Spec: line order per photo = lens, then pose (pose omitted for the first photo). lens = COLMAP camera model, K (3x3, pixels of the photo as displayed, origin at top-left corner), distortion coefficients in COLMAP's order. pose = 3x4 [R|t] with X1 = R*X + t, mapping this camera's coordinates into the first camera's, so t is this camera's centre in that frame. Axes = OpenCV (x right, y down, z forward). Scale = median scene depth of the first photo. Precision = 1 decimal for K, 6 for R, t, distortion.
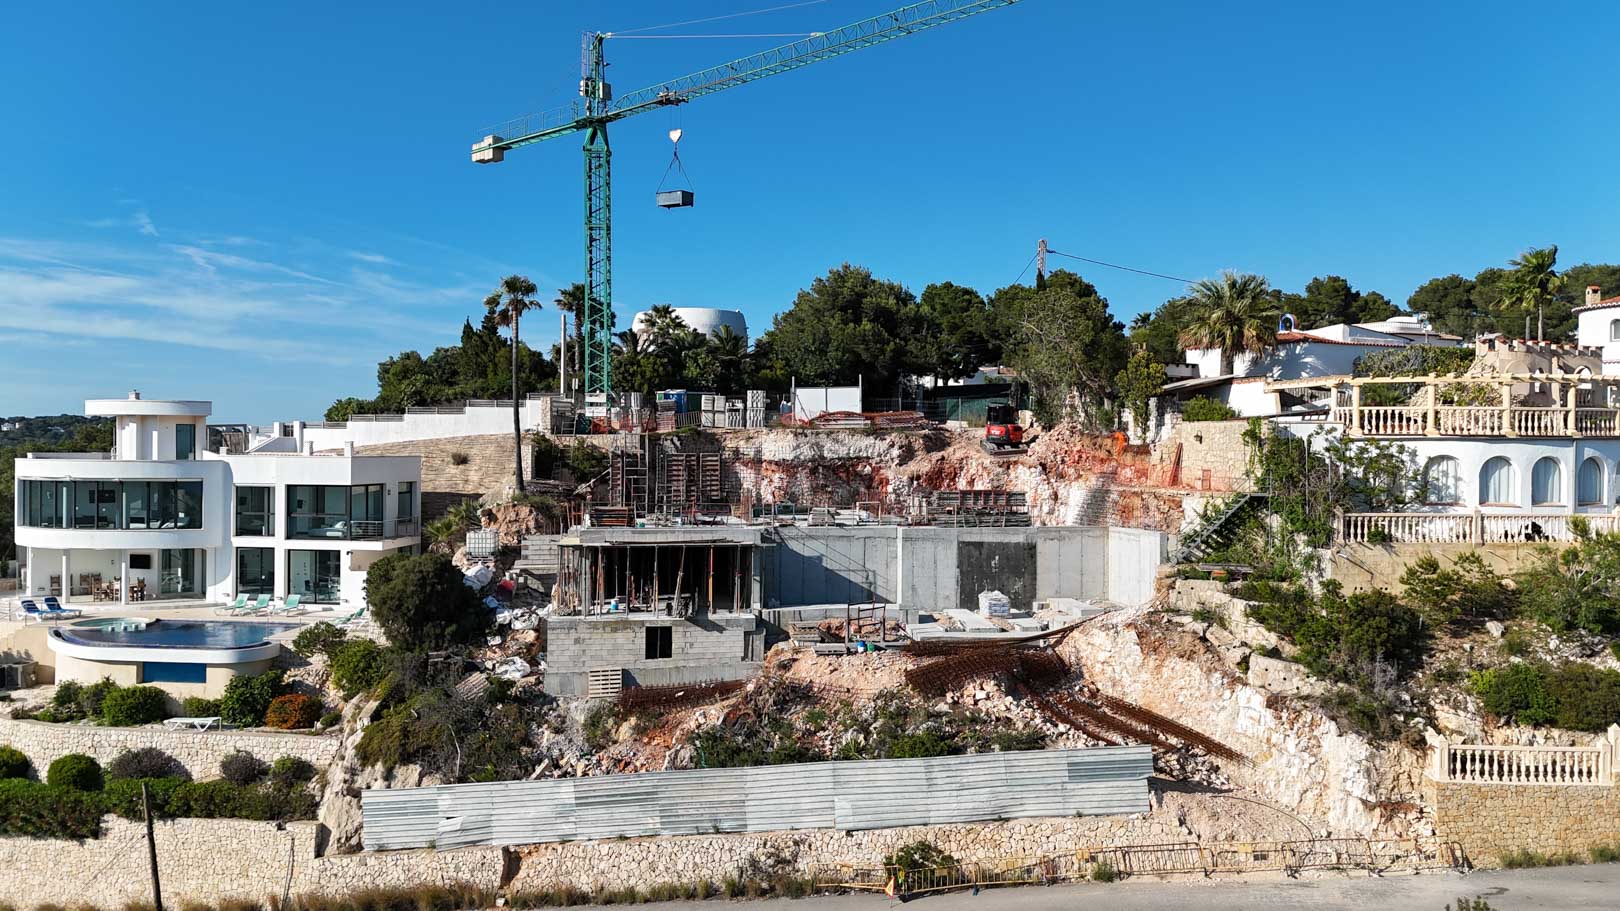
lens RADIAL K [[1155.9, 0, 810.5], [0, 1155.9, 452.5], [0, 0, 1]] dist [0.057735, -0.043101]
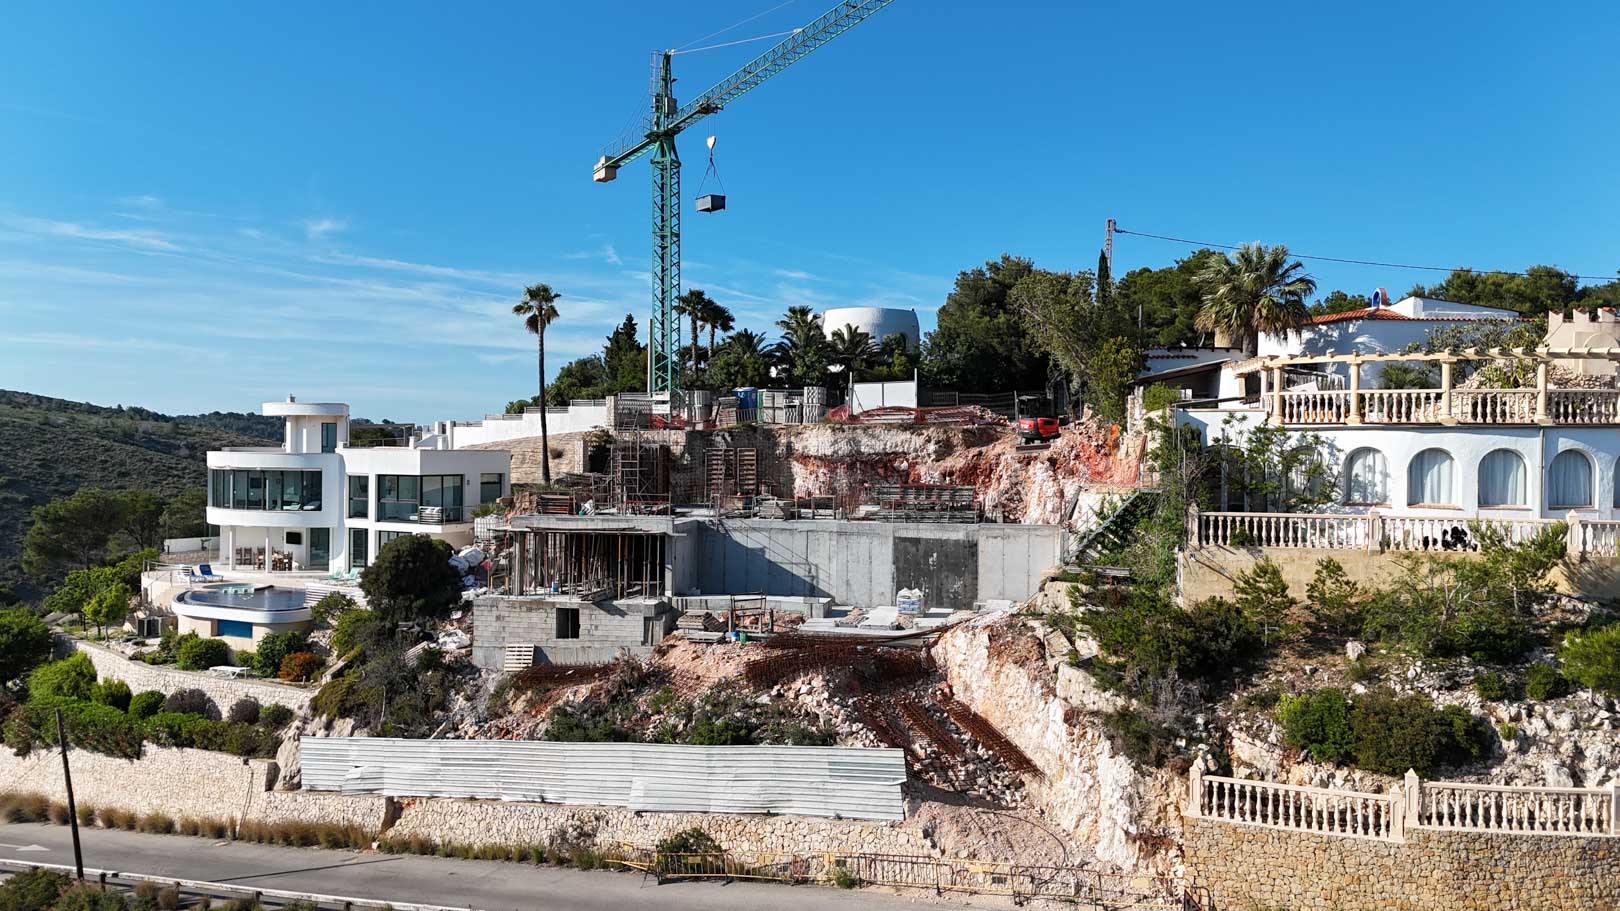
lens RADIAL K [[1155.9, 0, 811.7], [0, 1155.9, 453.2], [0, 0, 1]] dist [0.057735, -0.043101]
pose [[0.946280, 0.002586, -0.323339, 0.433028], [-0.003139, 0.999994, -0.001189, 0.009109], [0.323334, 0.002140, 0.946282, 0.067022]]
